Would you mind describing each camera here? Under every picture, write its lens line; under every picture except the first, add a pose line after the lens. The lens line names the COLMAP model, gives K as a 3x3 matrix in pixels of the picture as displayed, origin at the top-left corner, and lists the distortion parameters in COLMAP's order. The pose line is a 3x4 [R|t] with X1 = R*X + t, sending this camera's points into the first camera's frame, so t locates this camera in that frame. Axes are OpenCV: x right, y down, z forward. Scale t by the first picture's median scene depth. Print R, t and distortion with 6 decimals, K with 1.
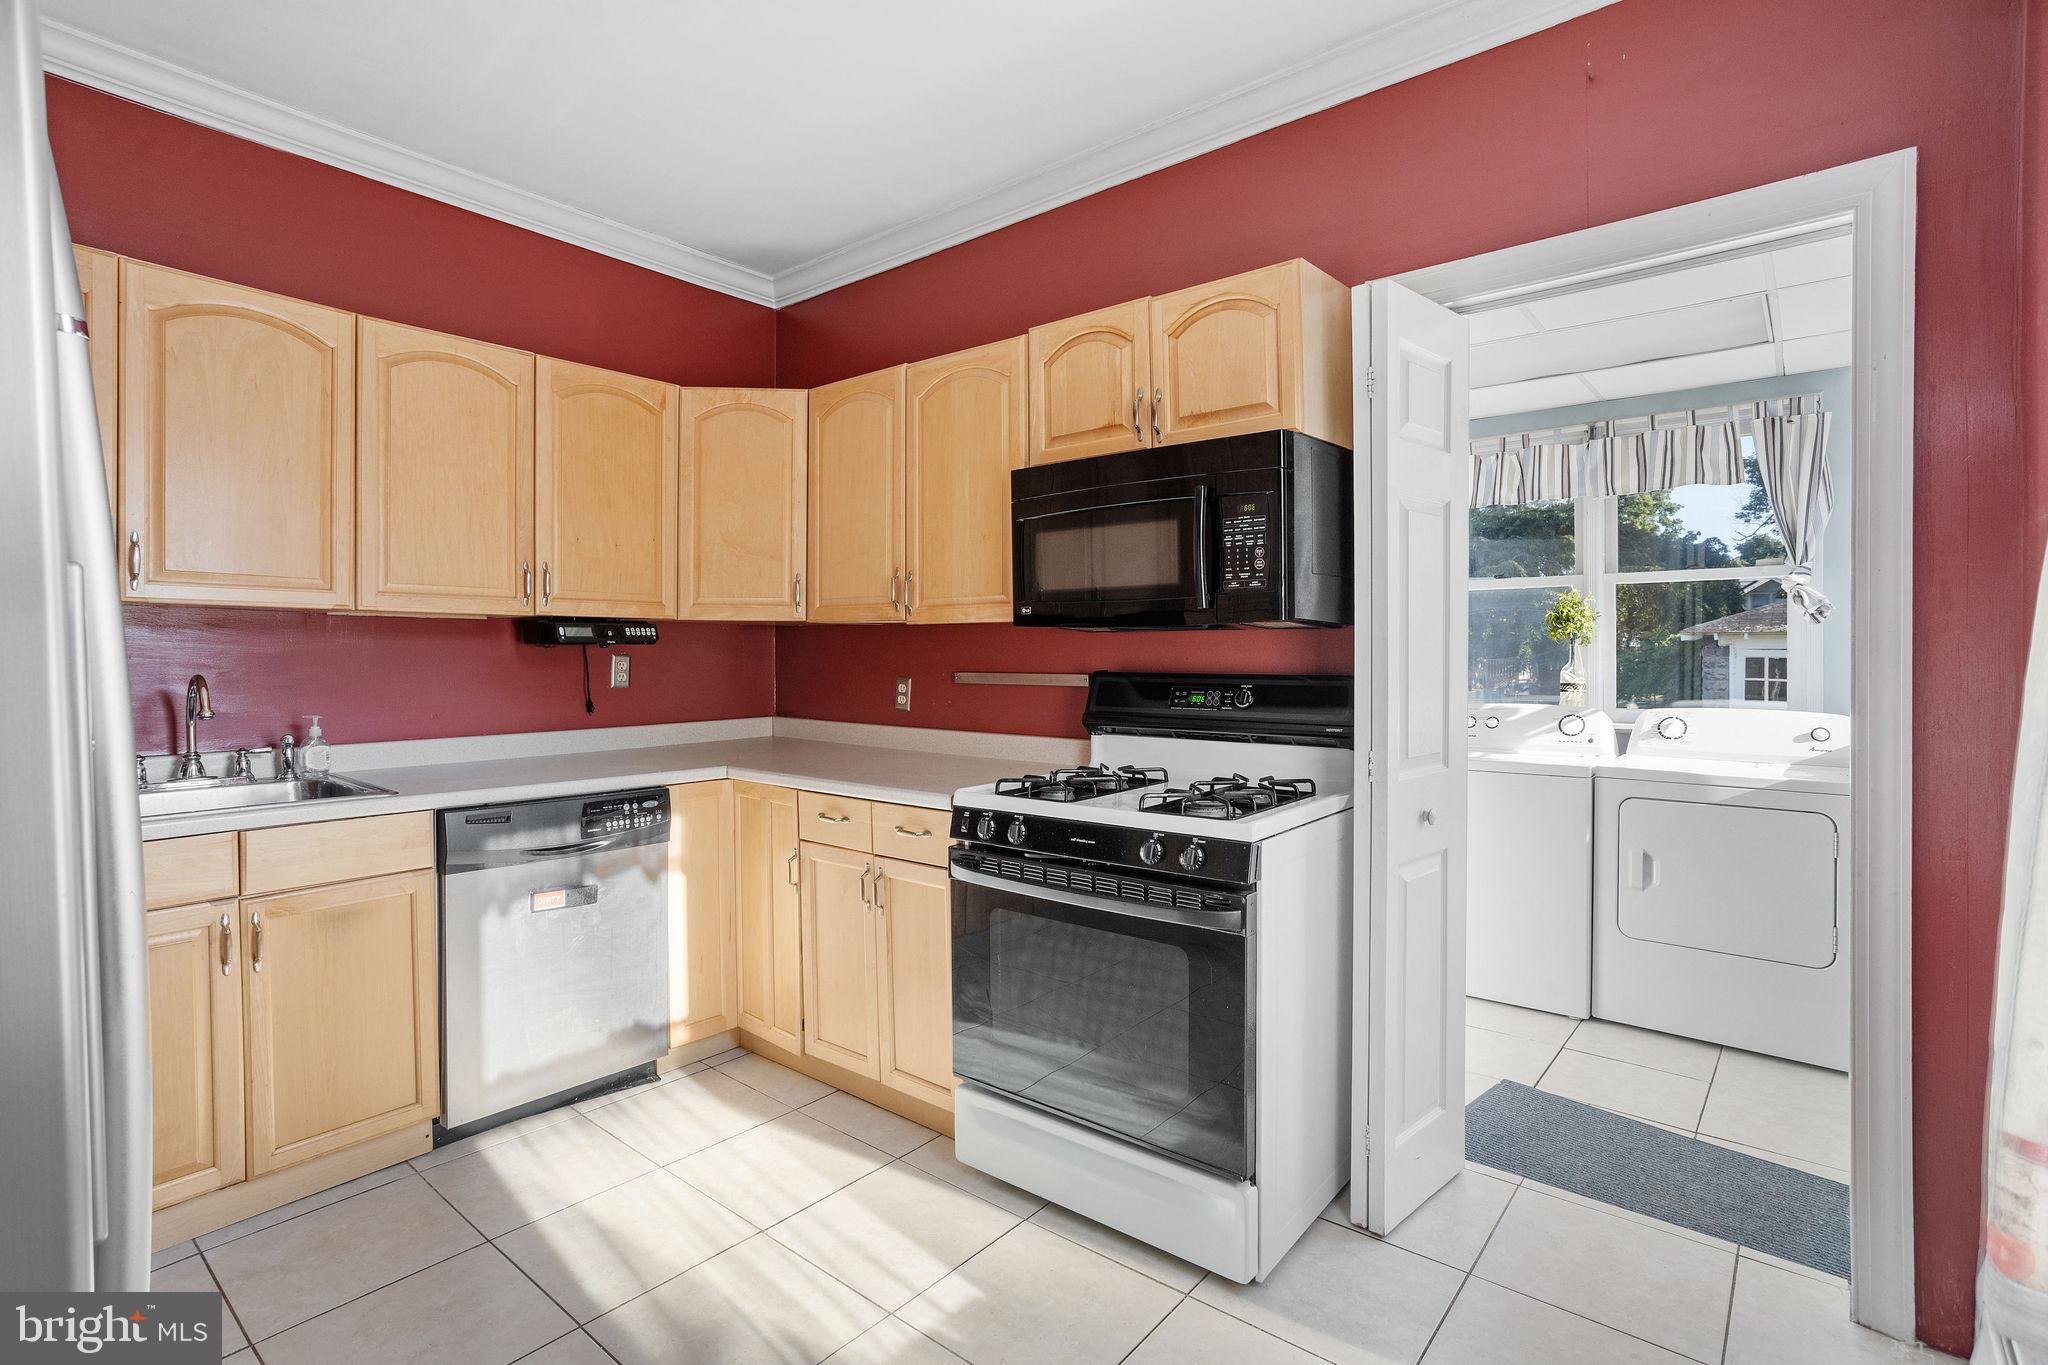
lens RADIAL K [[992.5, 0, 997.9], [0, 992.5, 680.0], [0, 0, 1]] dist [-0.027630, 0.028250]
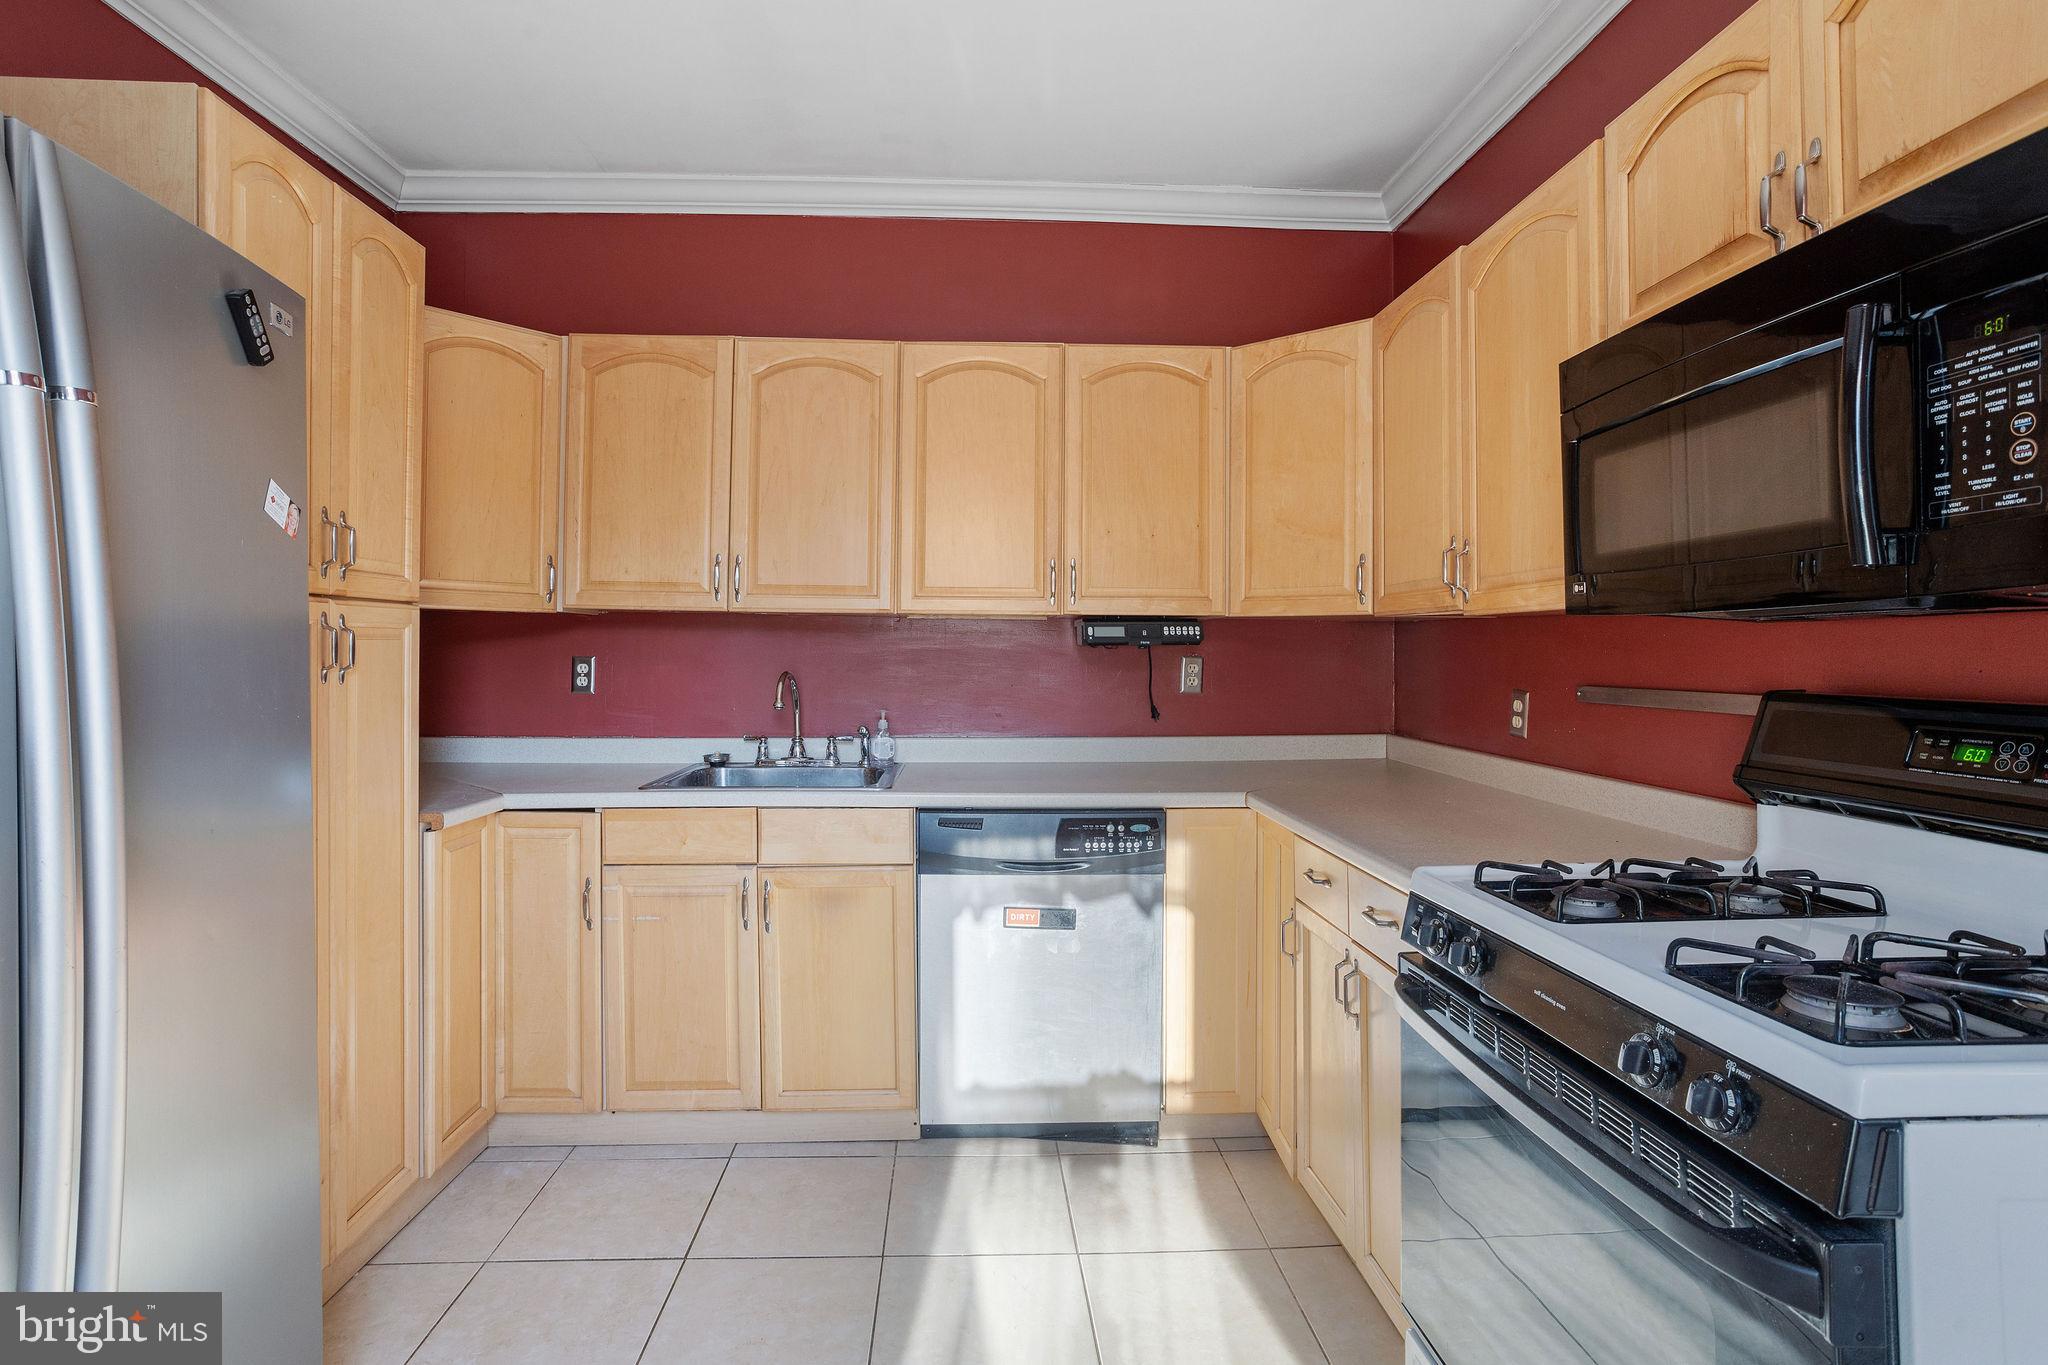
lens RADIAL K [[1006.9, 0, 1010.1], [0, 1006.9, 657.1], [0, 0, 1]] dist [-0.040160, 0.031383]
pose [[0.686016, 0.006225, -0.727560, 0.230062], [-0.023953, 0.999615, -0.014033, -0.010613], [0.727192, 0.027054, 0.685900, 0.324915]]
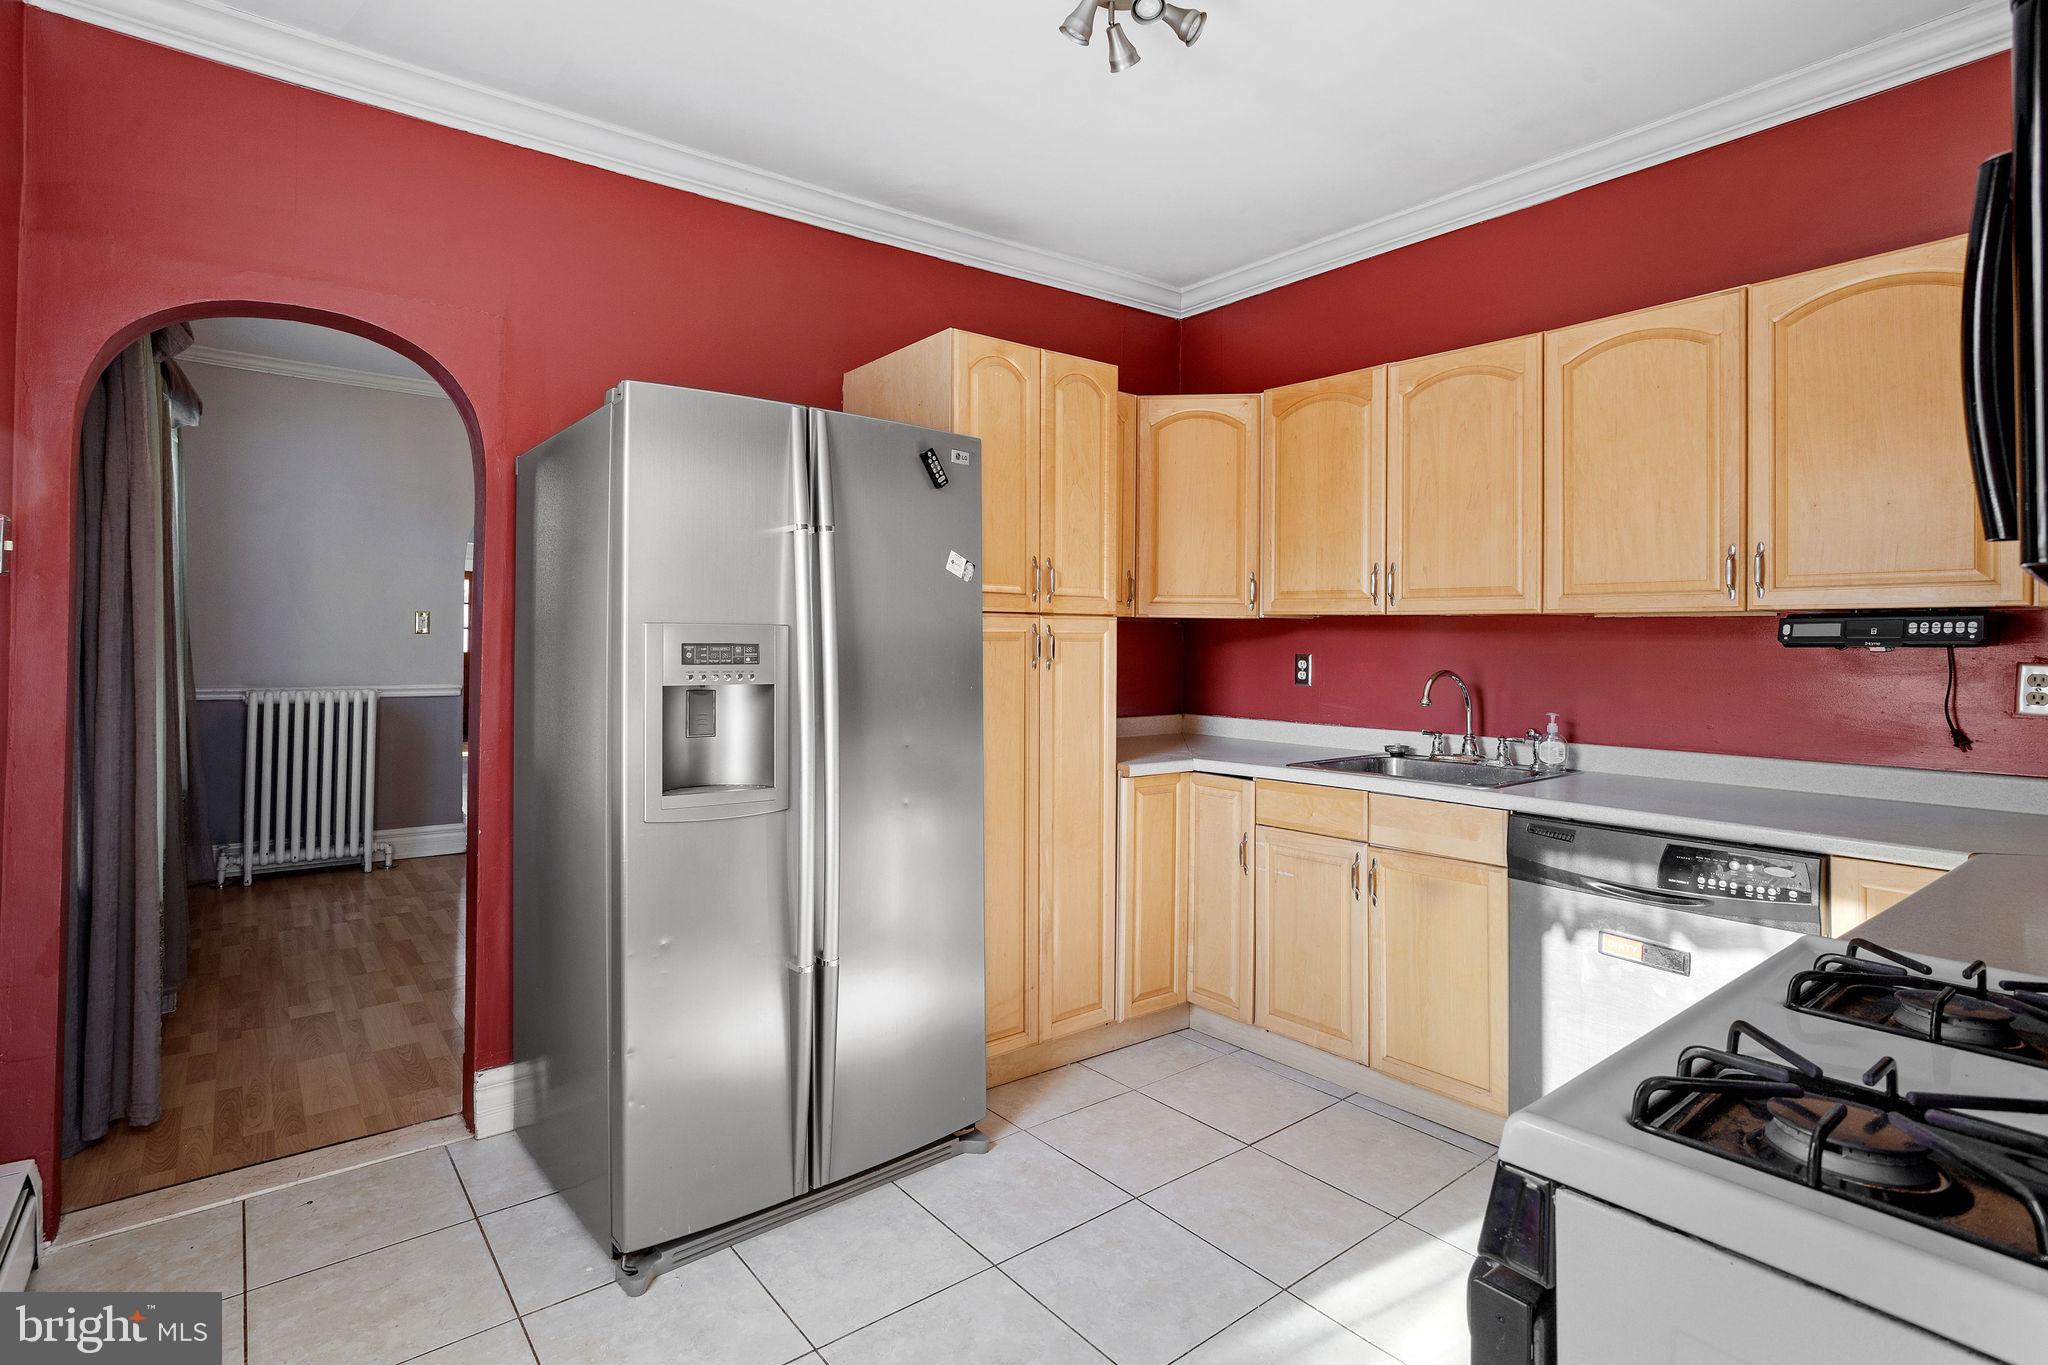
lens RADIAL K [[1028.7, 0, 1020.0], [0, 1028.7, 652.1], [0, 0, 1]] dist [-0.032934, 0.033114]
pose [[-0.176264, 0.007008, -0.984318, 0.498279], [-0.035845, 0.999266, 0.013533, -0.024113], [0.983690, 0.037668, -0.175883, 0.627977]]
